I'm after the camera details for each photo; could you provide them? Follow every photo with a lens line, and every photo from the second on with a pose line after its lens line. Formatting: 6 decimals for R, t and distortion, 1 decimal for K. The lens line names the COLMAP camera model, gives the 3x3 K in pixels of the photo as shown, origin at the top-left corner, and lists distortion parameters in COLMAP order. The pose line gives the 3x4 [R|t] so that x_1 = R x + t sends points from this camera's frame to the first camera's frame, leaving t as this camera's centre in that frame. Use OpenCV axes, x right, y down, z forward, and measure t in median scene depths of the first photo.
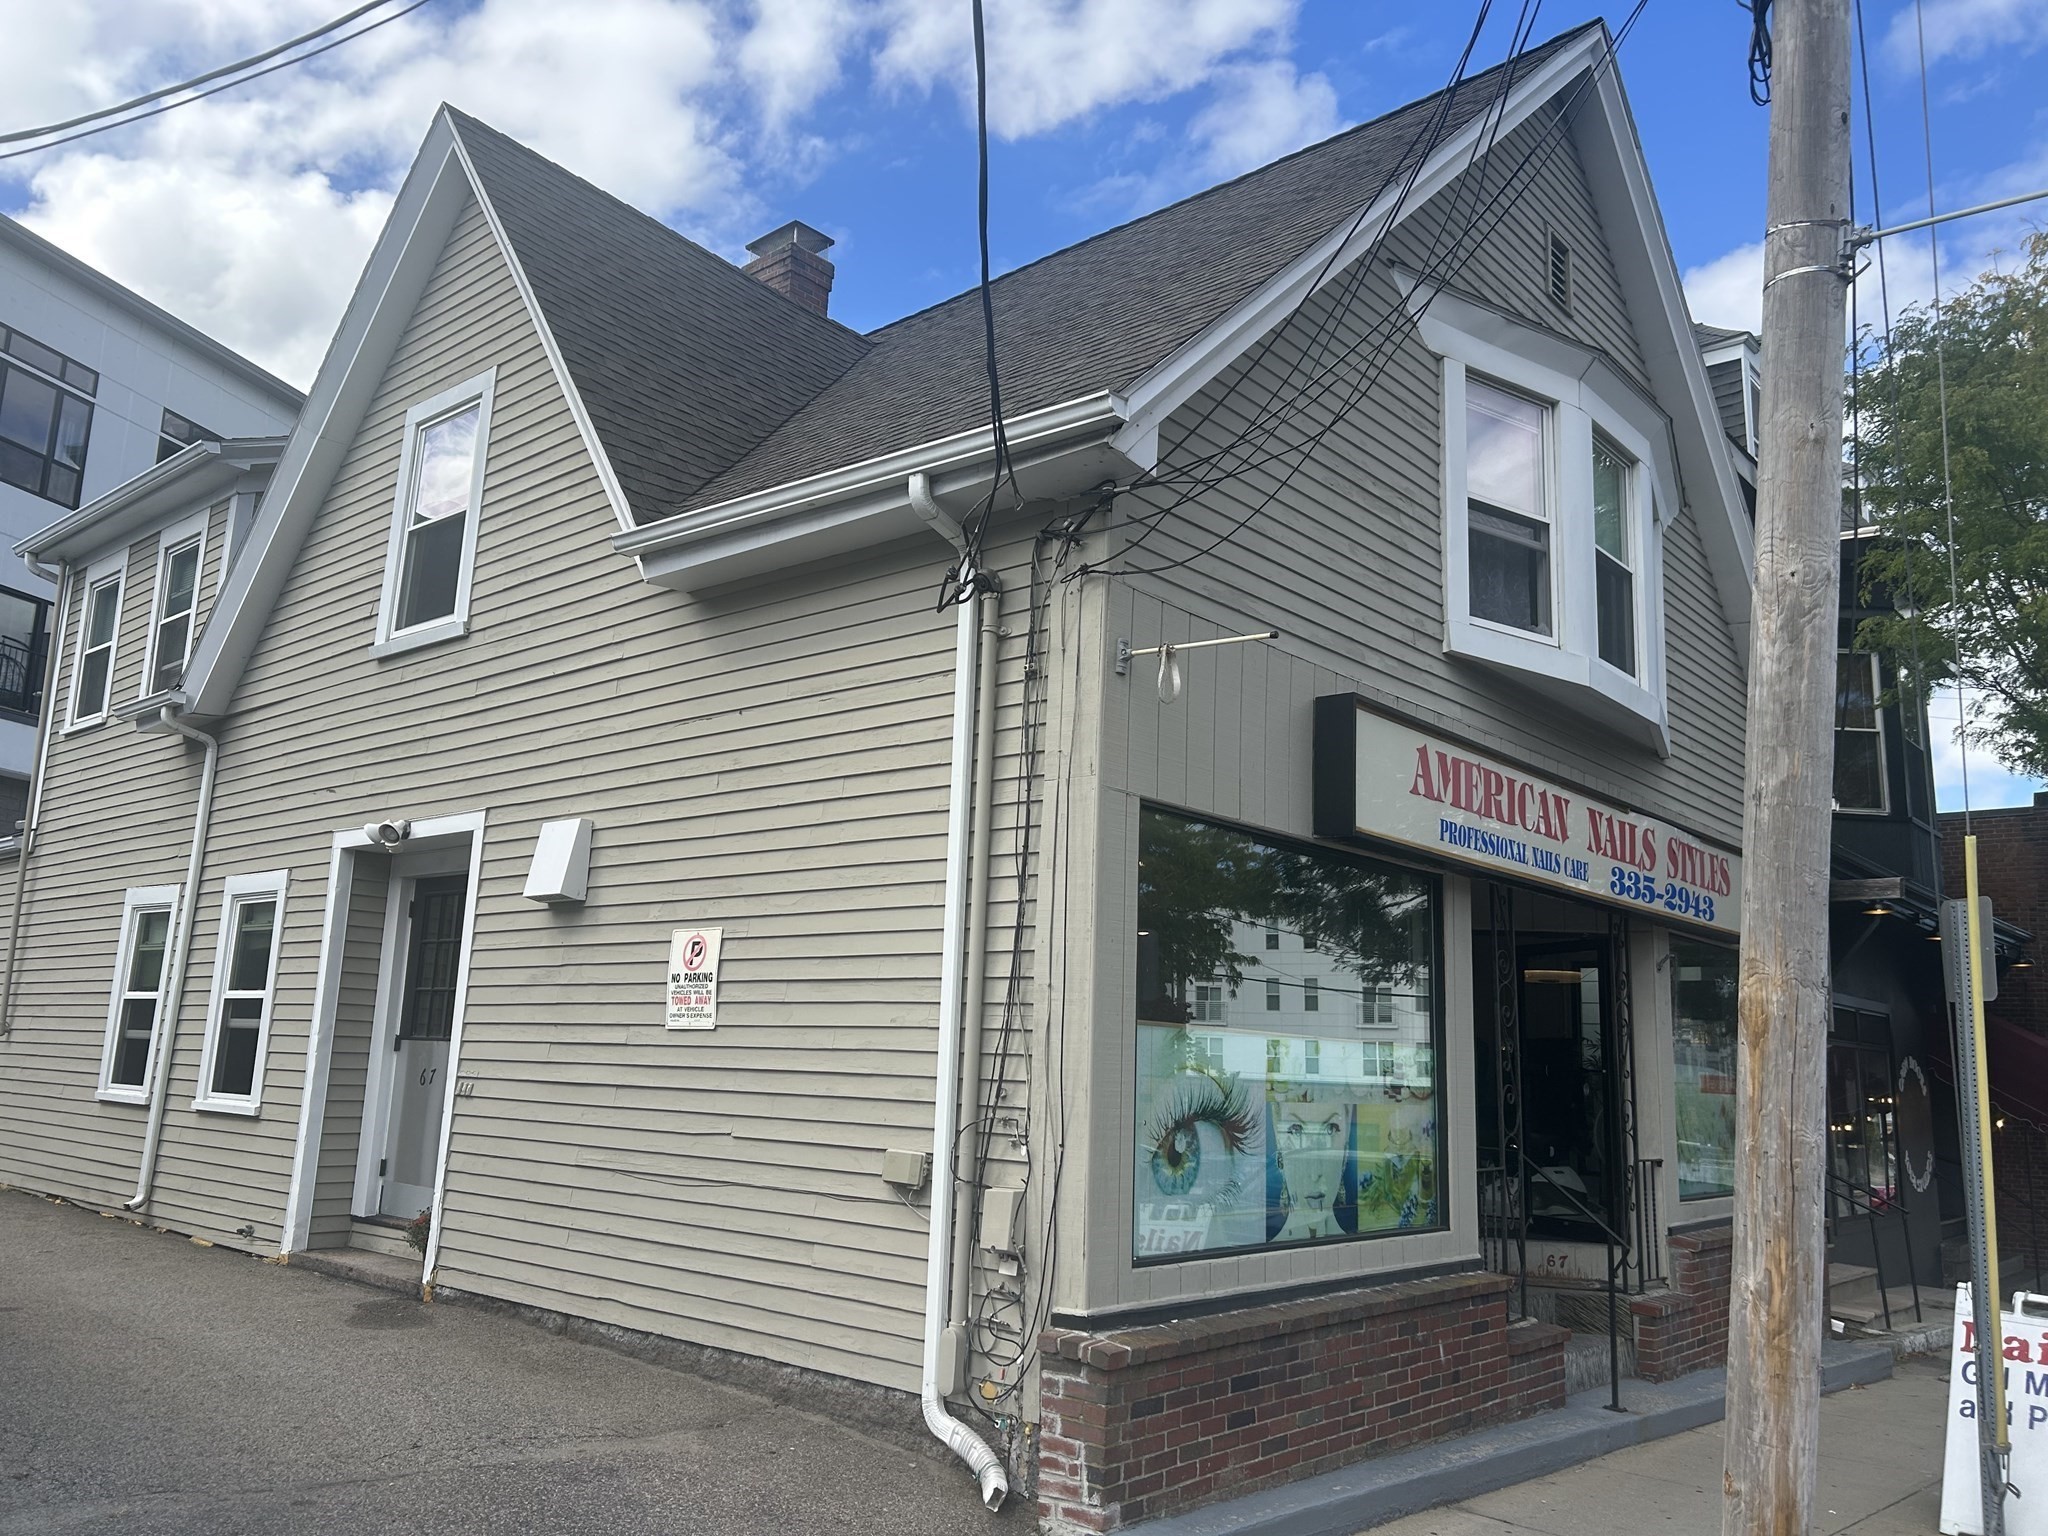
lens RADIAL K [[1539.2, 0, 1028.6], [0, 1539.2, 794.7], [0, 0, 1]] dist [0.045031, -0.060097]
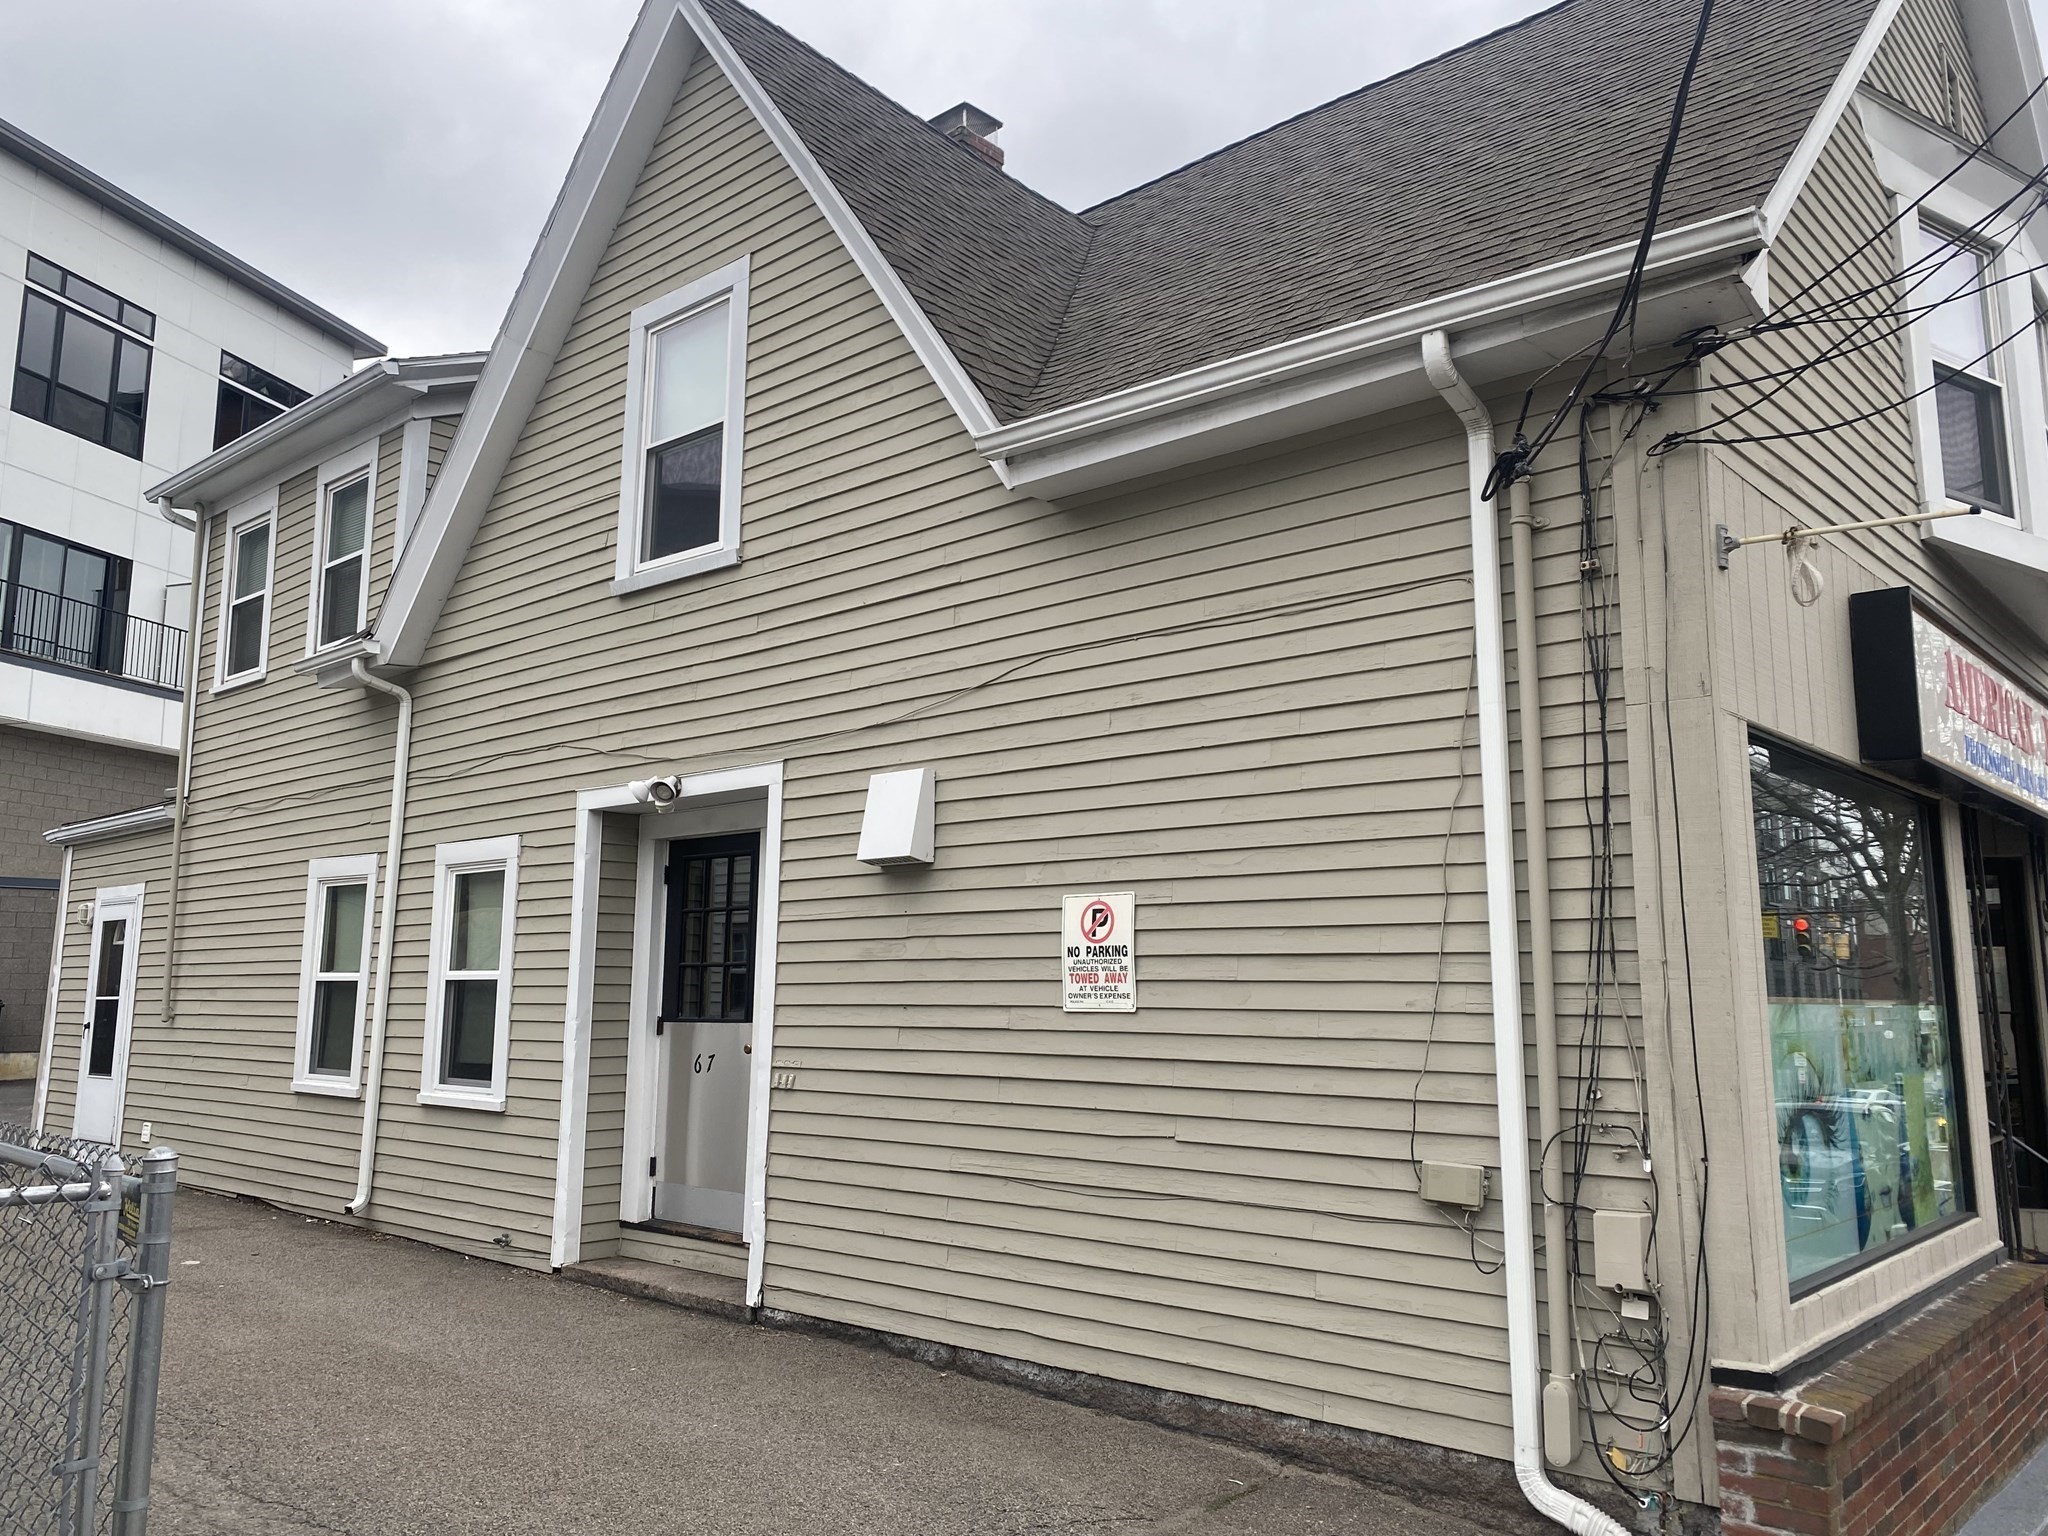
lens RADIAL K [[1547.3, 0, 1024.0], [0, 1547.3, 768.0], [0, 0, 1]] dist [0.090576, -0.170953]
pose [[0.999360, -0.032965, -0.013853, -0.225028], [0.033335, 0.999070, 0.027341, -0.006808], [0.012939, -0.027785, 0.999530, 0.135798]]
